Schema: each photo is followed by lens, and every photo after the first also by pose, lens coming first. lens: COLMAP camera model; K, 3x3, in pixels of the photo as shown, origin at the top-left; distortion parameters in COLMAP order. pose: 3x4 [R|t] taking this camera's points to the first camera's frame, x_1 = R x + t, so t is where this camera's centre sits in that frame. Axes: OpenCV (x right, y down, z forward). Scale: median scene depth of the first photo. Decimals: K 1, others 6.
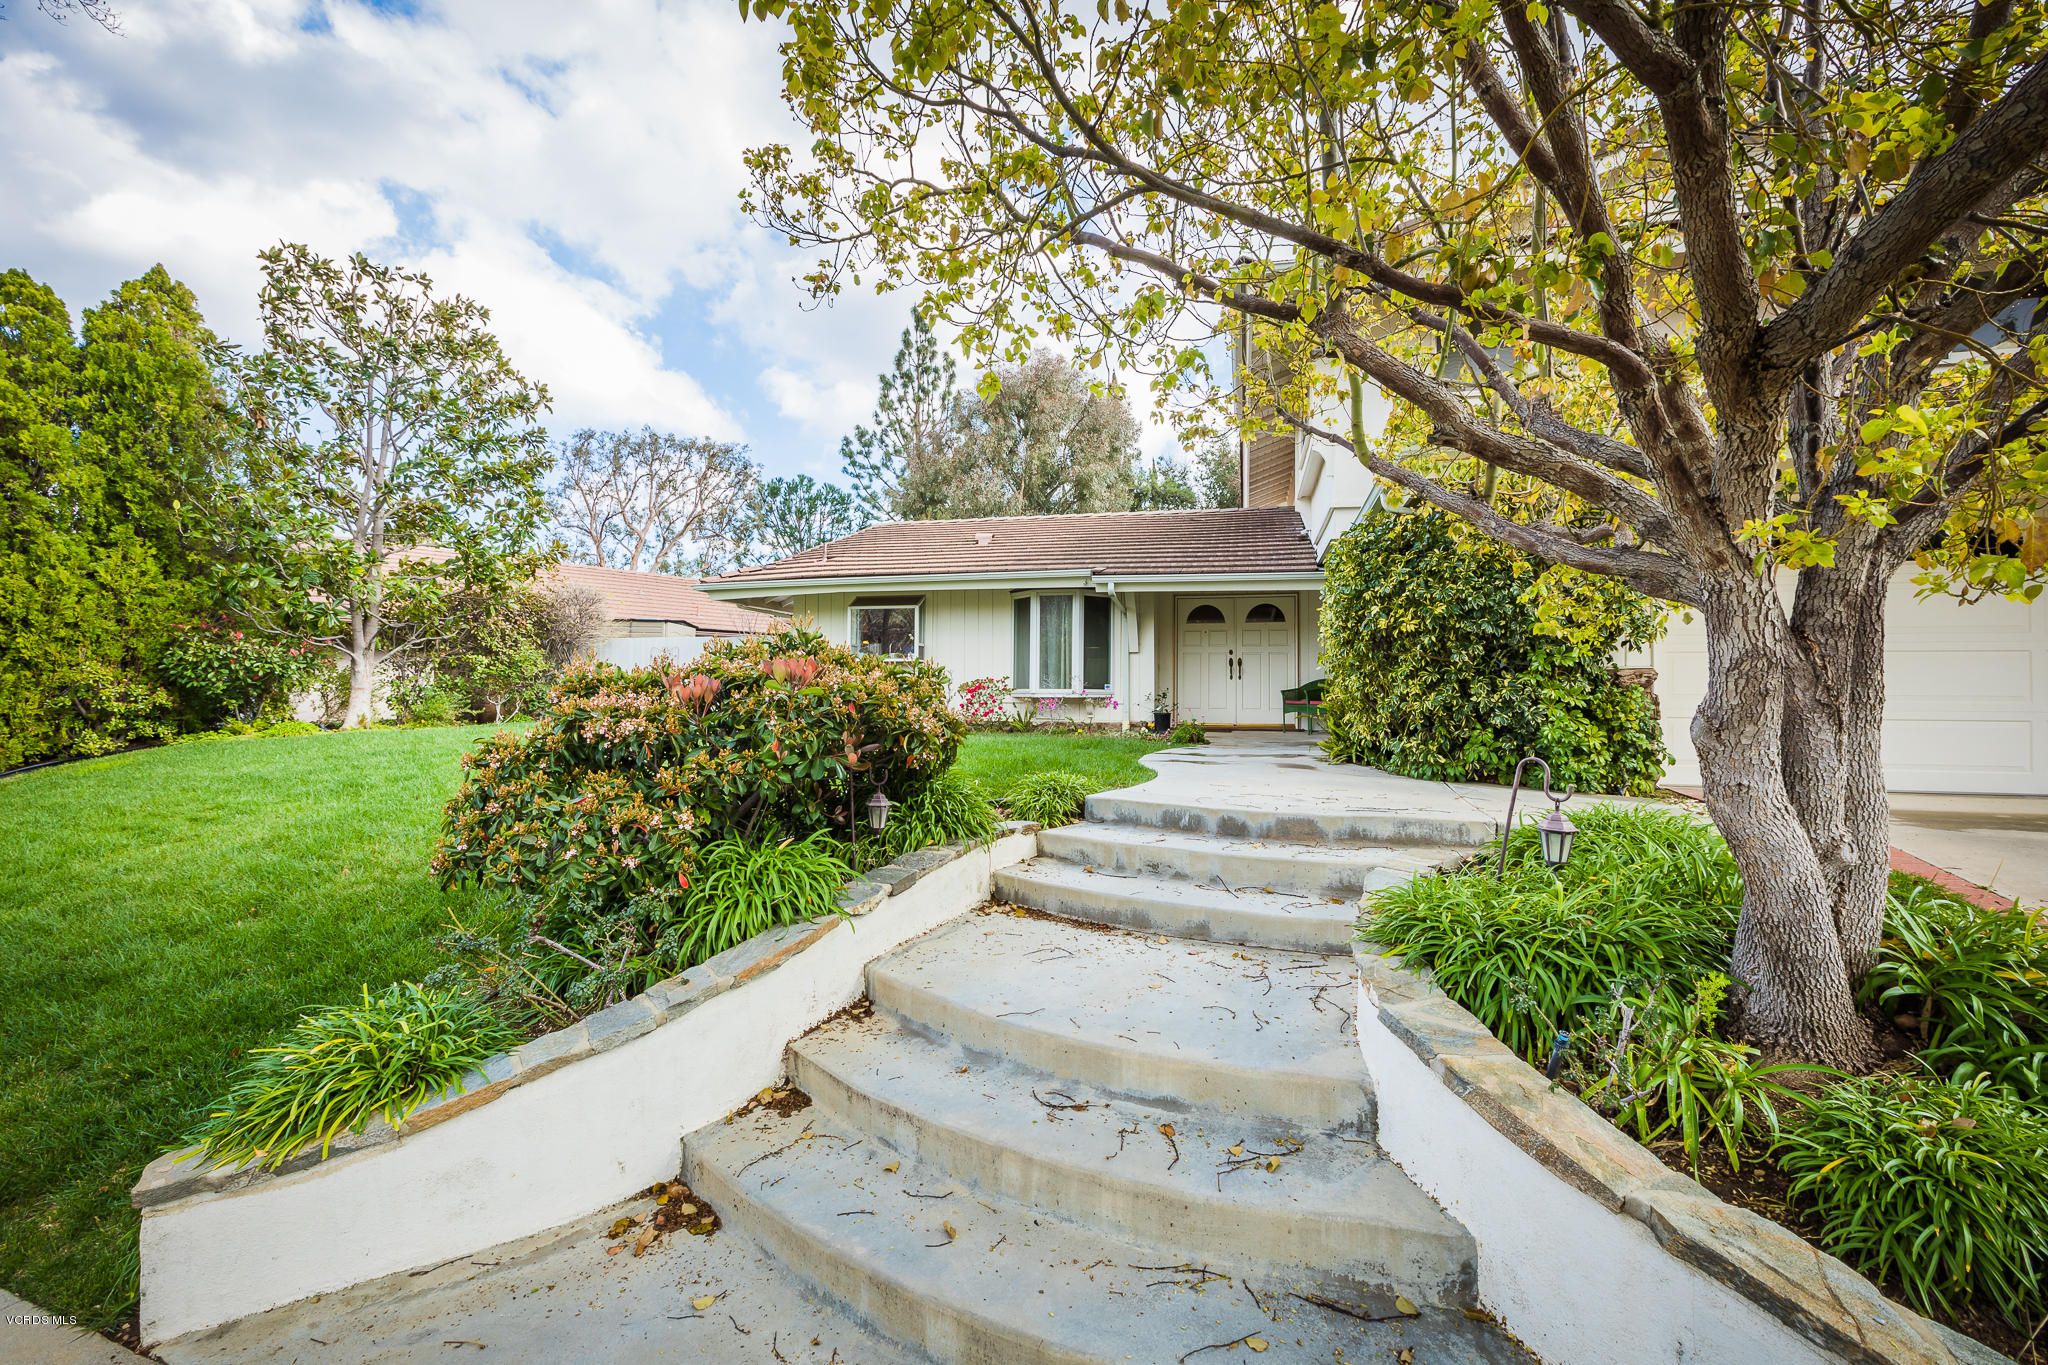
lens RADIAL K [[910.9, 0, 1022.0], [0, 910.9, 682.3], [0, 0, 1]] dist [-0.002883, 0.000424]
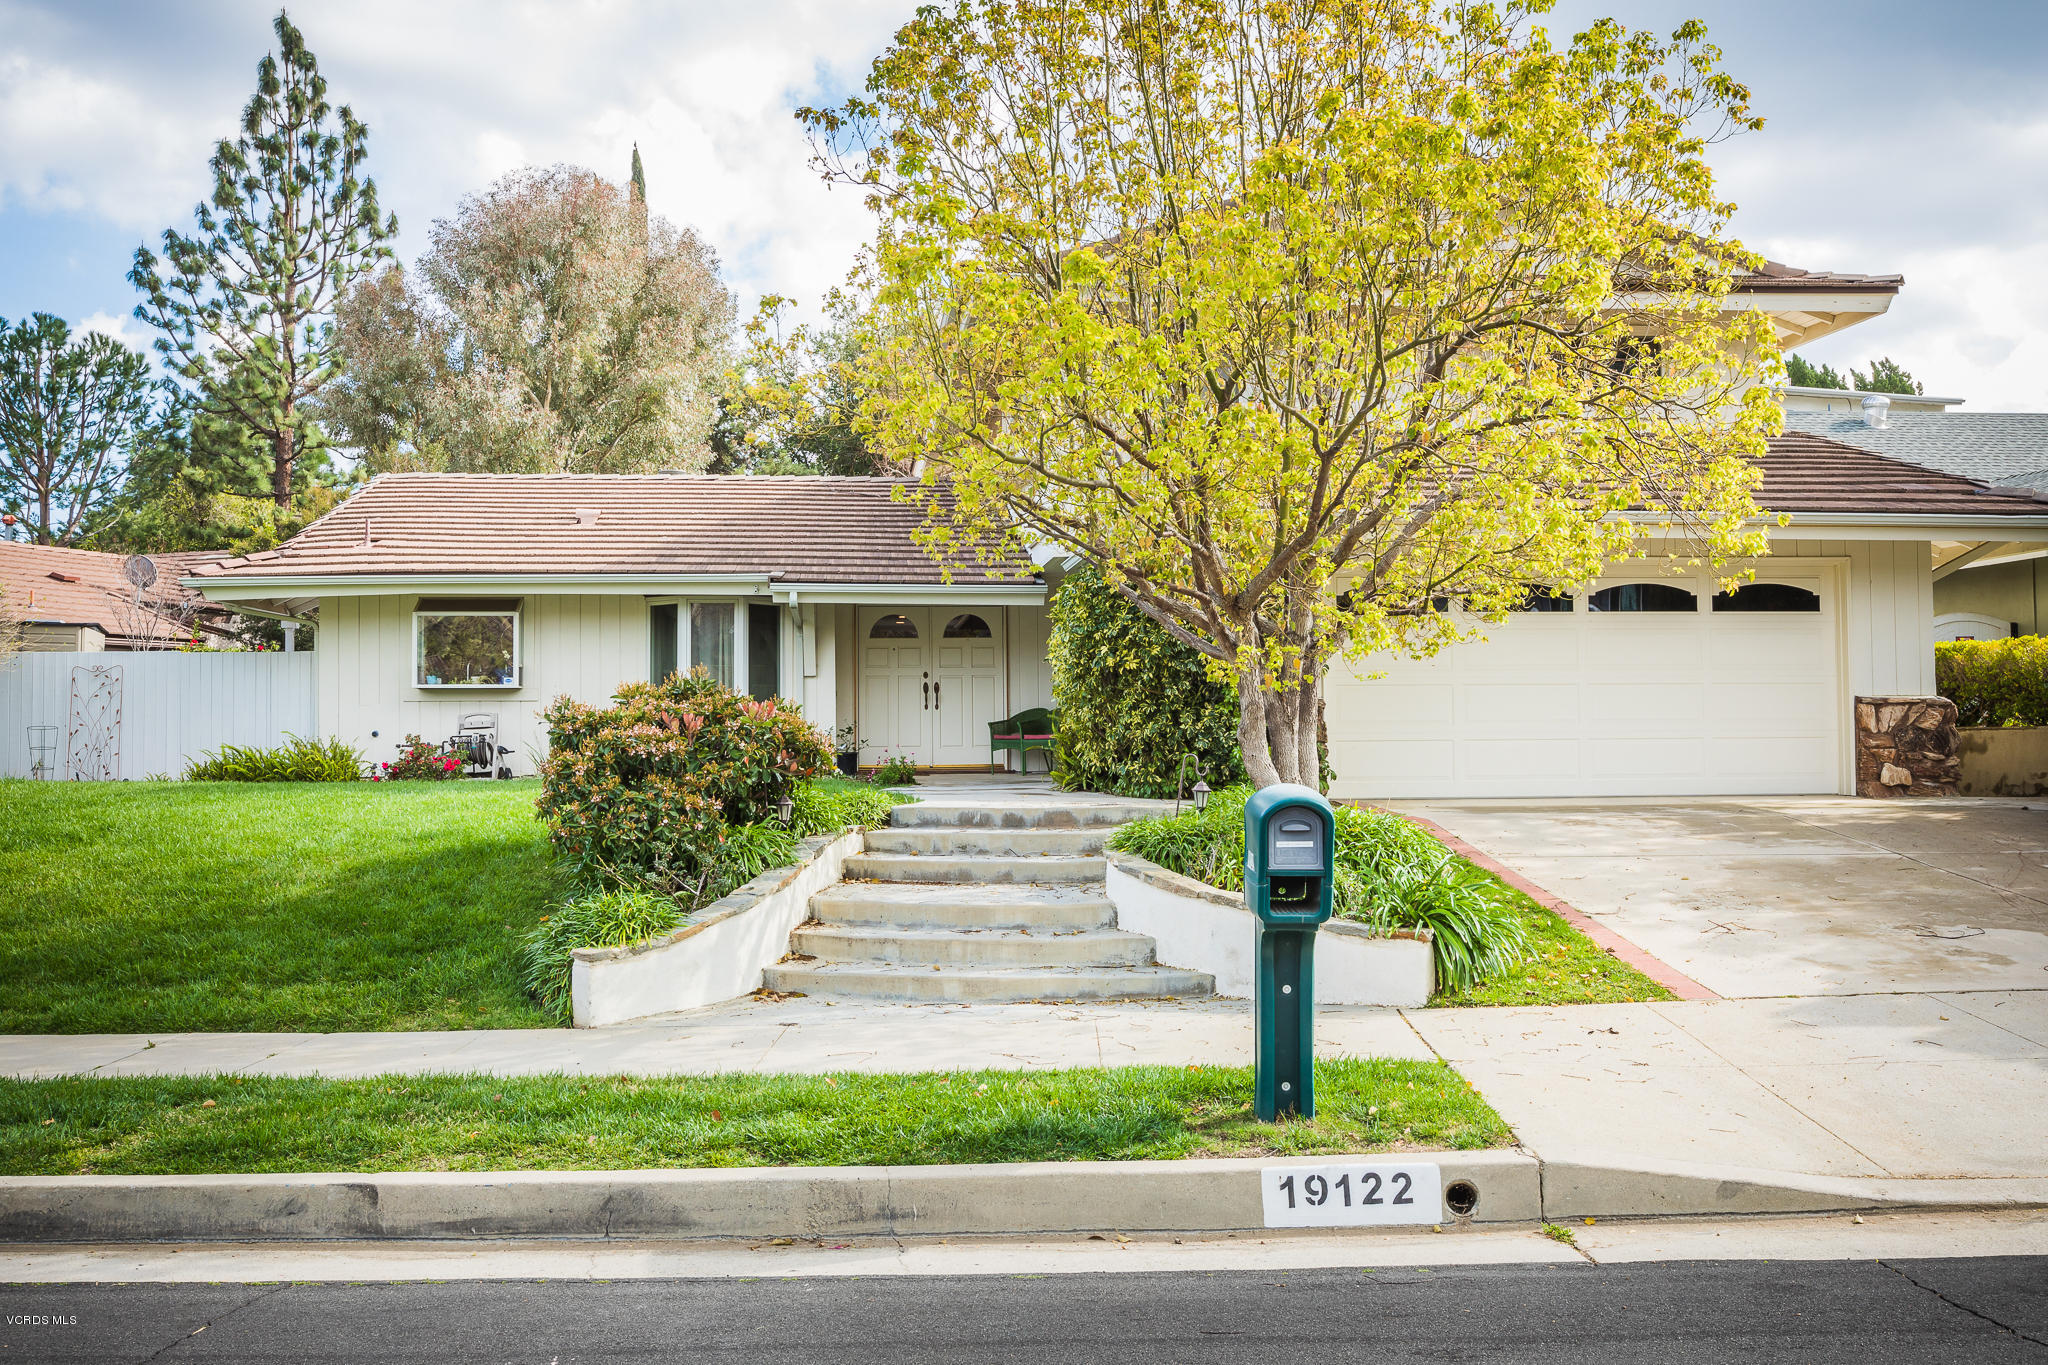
lens RADIAL K [[1857.0, 0, 1026.1], [0, 1857.0, 680.9], [0, 0, 1]] dist [-0.000097, 0.000000]
pose [[0.942159, -0.001914, 0.335161, -0.298898], [0.007462, 0.999856, -0.015269, -0.003652], [-0.335083, 0.016887, 0.942037, -0.715506]]
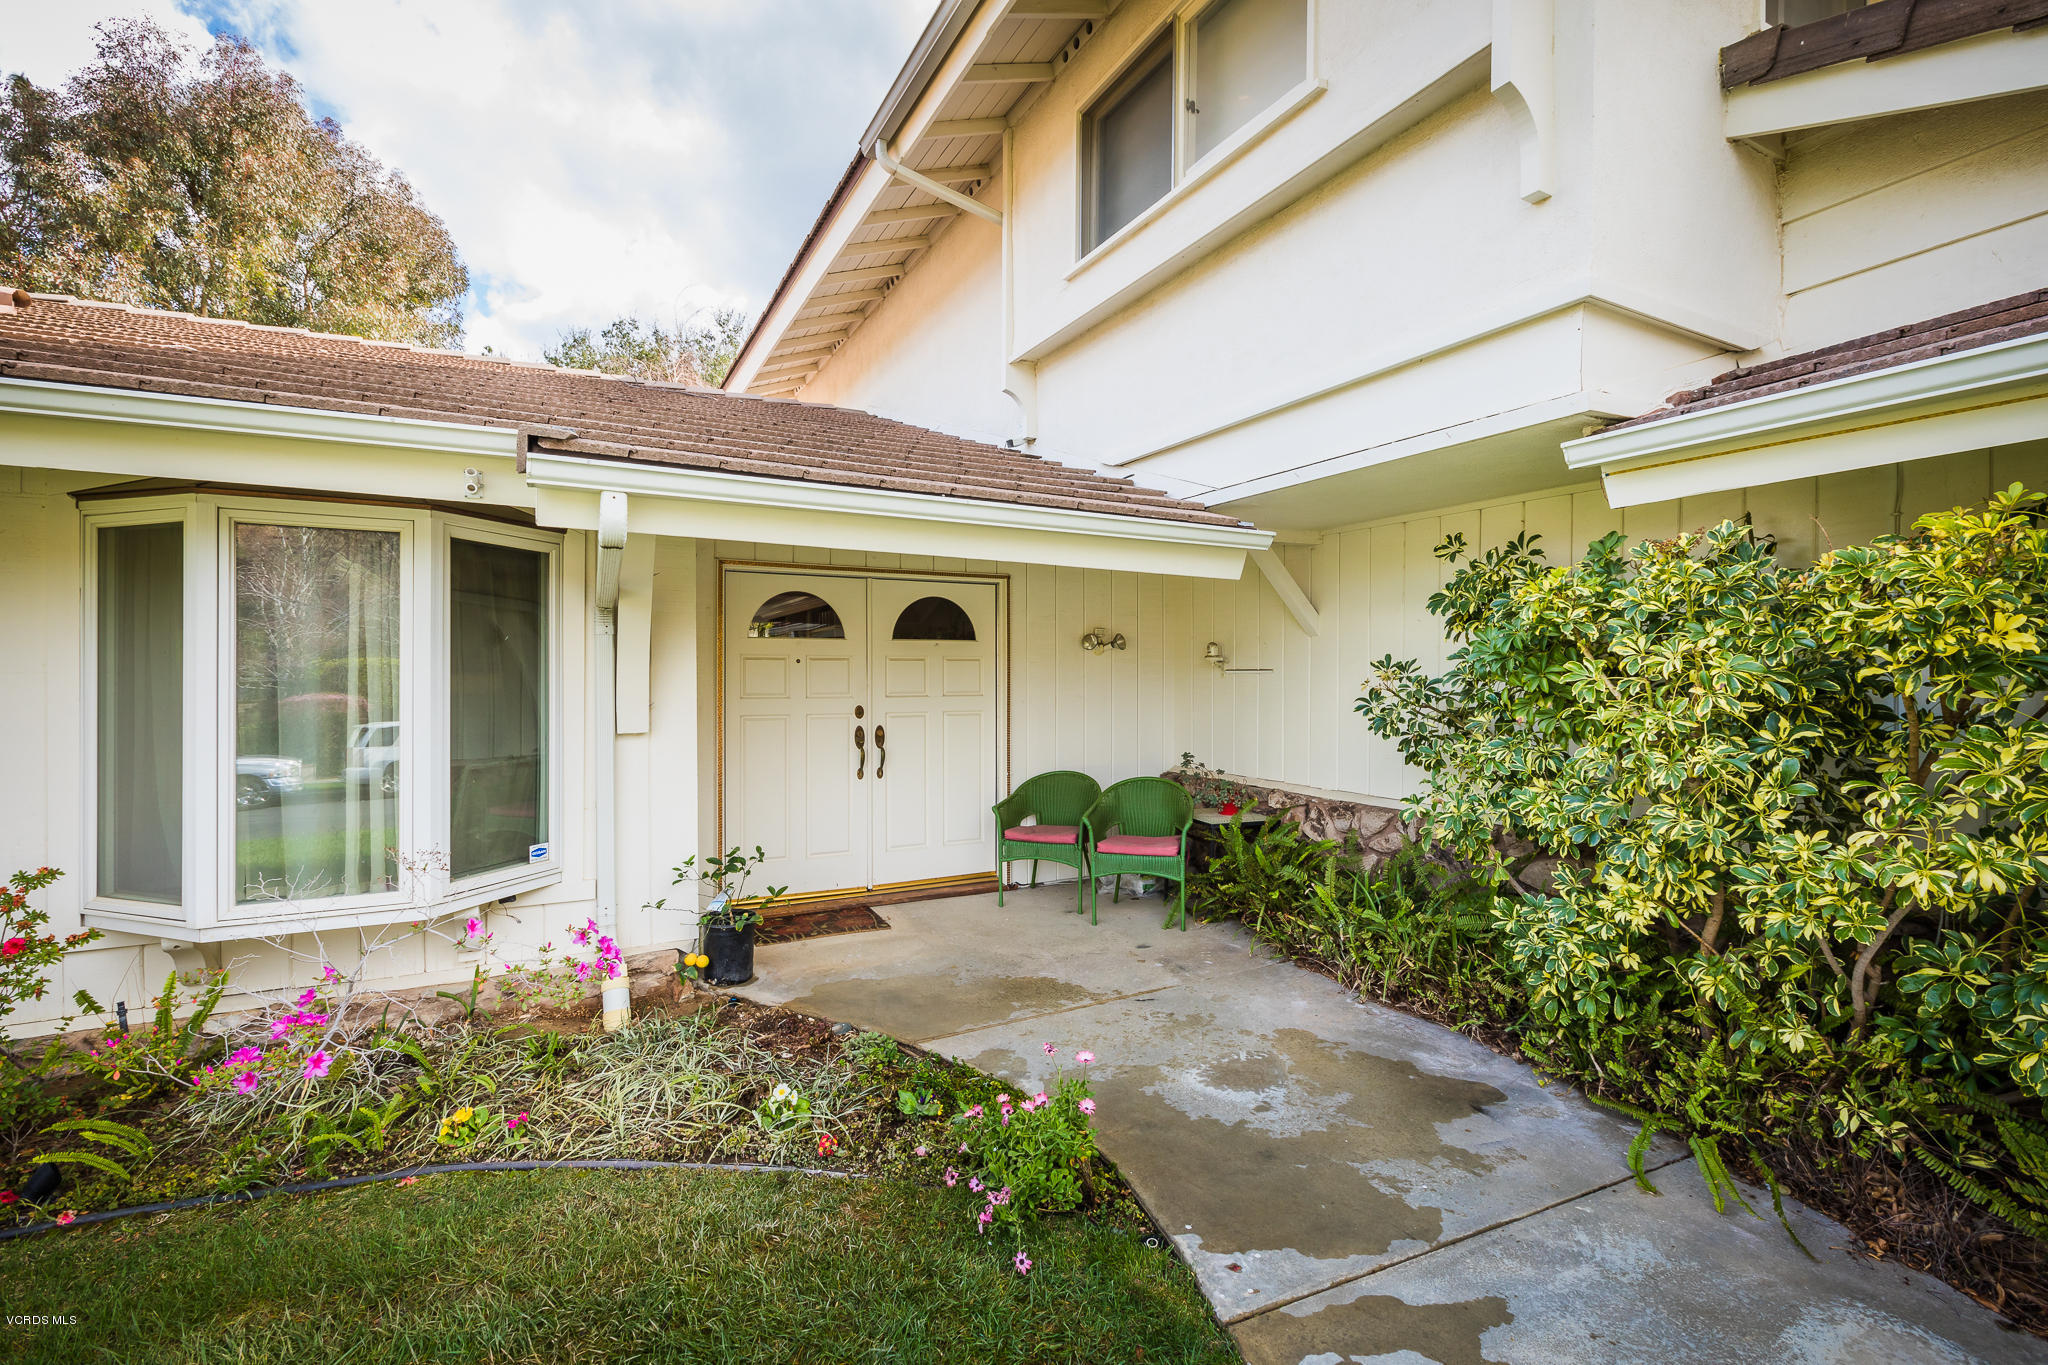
lens RADIAL K [[910.9, 0, 1020.0], [0, 910.9, 664.9], [0, 0, 1]] dist [-0.002883, 0.000424]
pose [[0.749233, -0.001902, 0.662304, 0.019494], [-0.000709, 0.999993, 0.003674, -0.072632], [-0.662306, -0.003222, 0.749226, 0.848139]]
